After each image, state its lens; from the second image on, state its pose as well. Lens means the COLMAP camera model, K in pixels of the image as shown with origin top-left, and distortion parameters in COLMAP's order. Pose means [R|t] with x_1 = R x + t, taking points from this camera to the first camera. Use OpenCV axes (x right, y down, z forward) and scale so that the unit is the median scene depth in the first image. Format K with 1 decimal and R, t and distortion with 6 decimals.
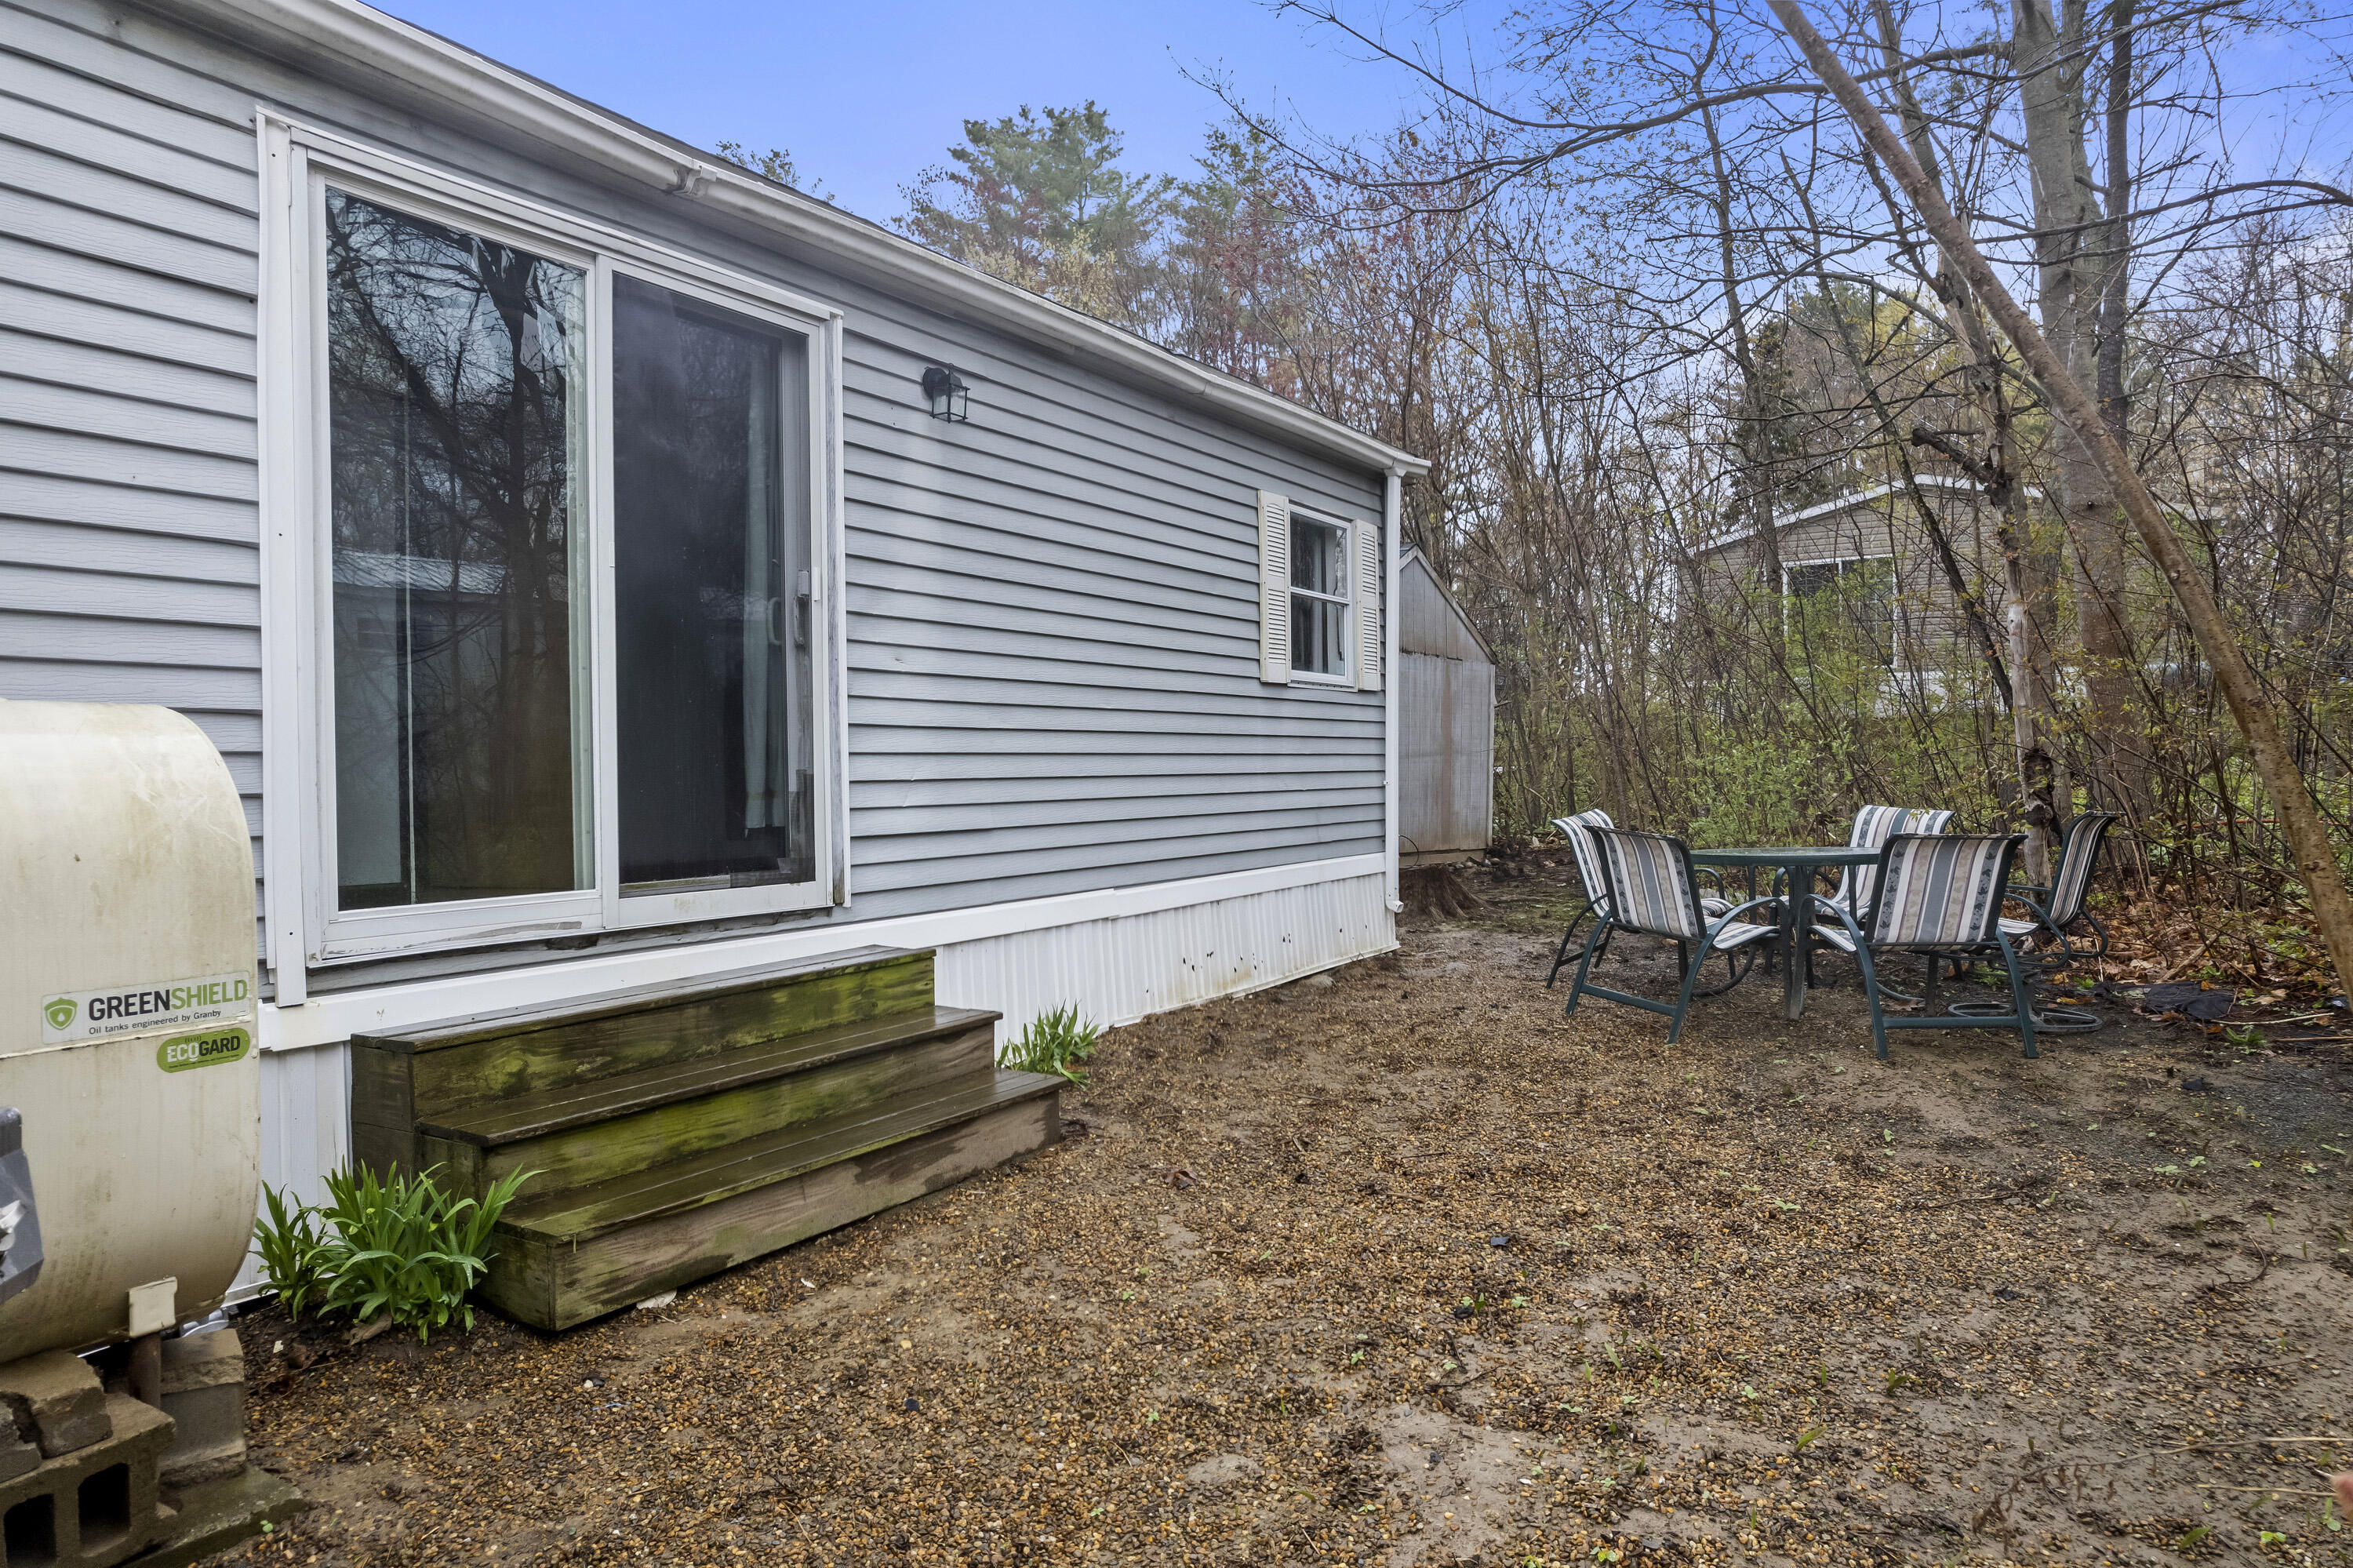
lens RADIAL K [[1511.7, 0, 1176.5], [0, 1511.7, 784.0], [0, 0, 1]] dist [-0.078759, 0.084621]
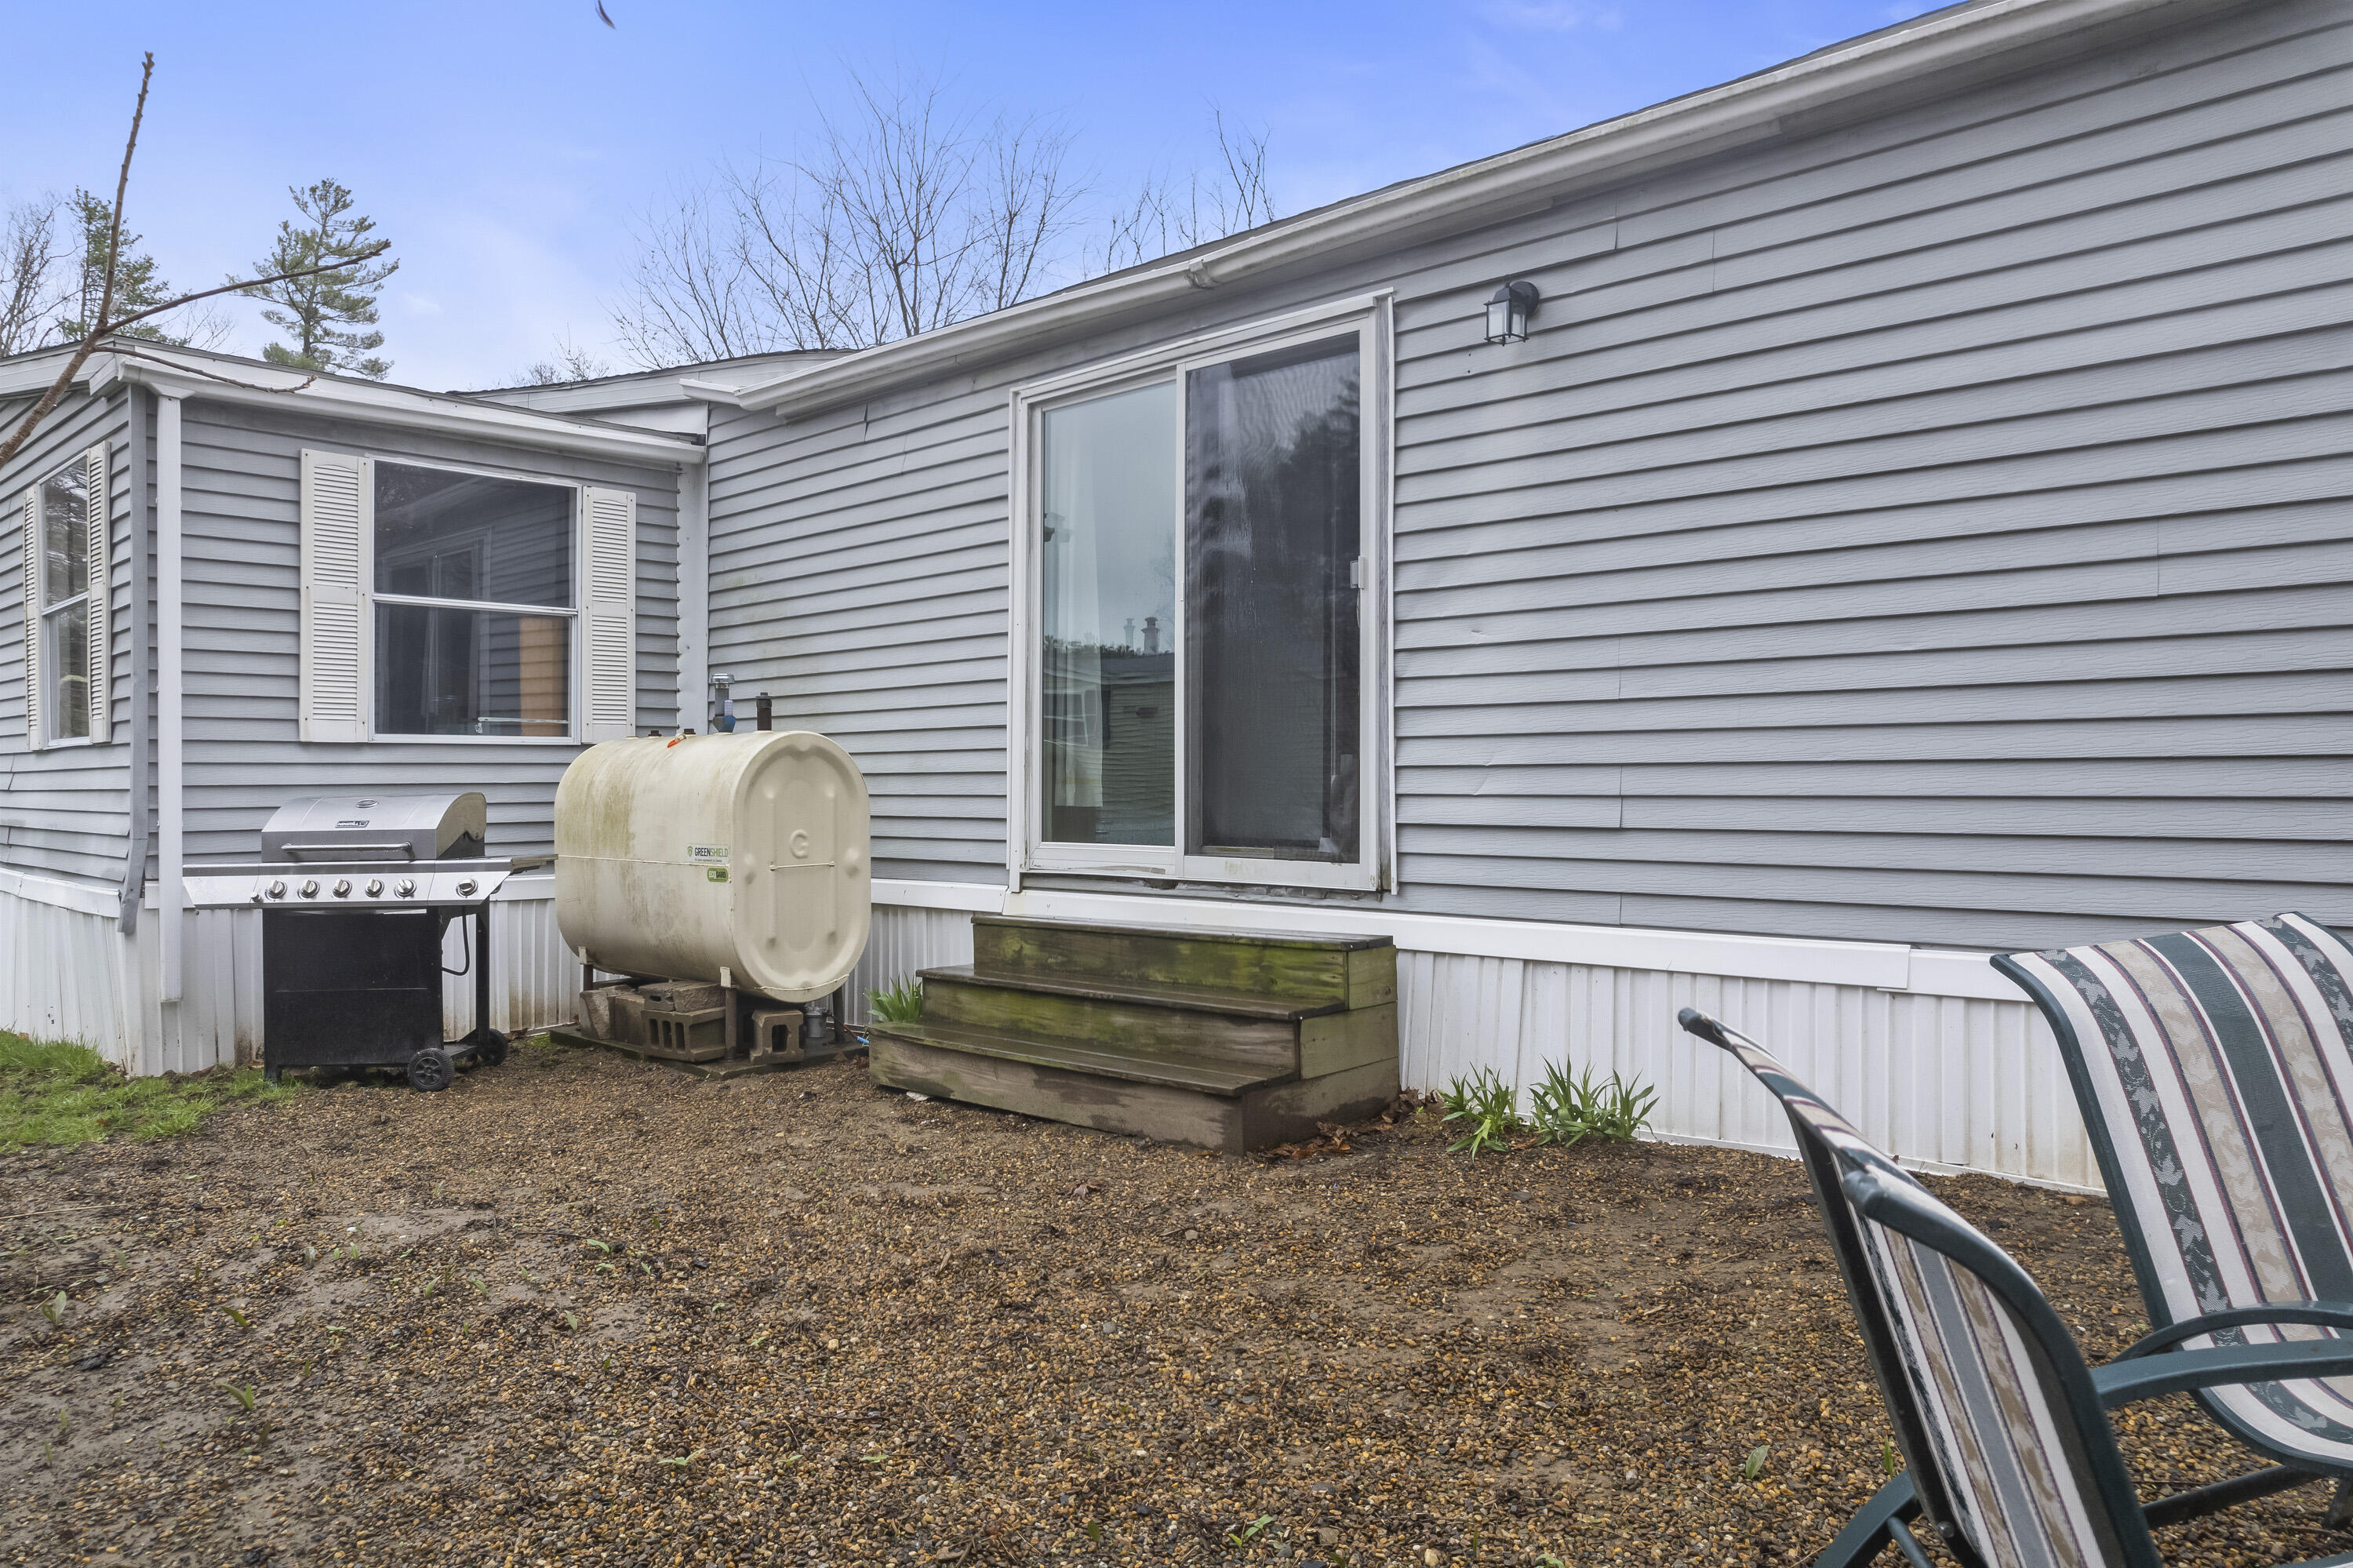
lens RADIAL K [[1508.6, 0, 1176.5], [0, 1508.6, 784.0], [0, 0, 1]] dist [-0.003515, -0.000208]
pose [[-0.182600, 0.014435, -0.983081, 0.908693], [-0.003933, 0.999873, 0.015412, -0.006102], [0.983180, 0.006681, -0.182520, 1.219148]]
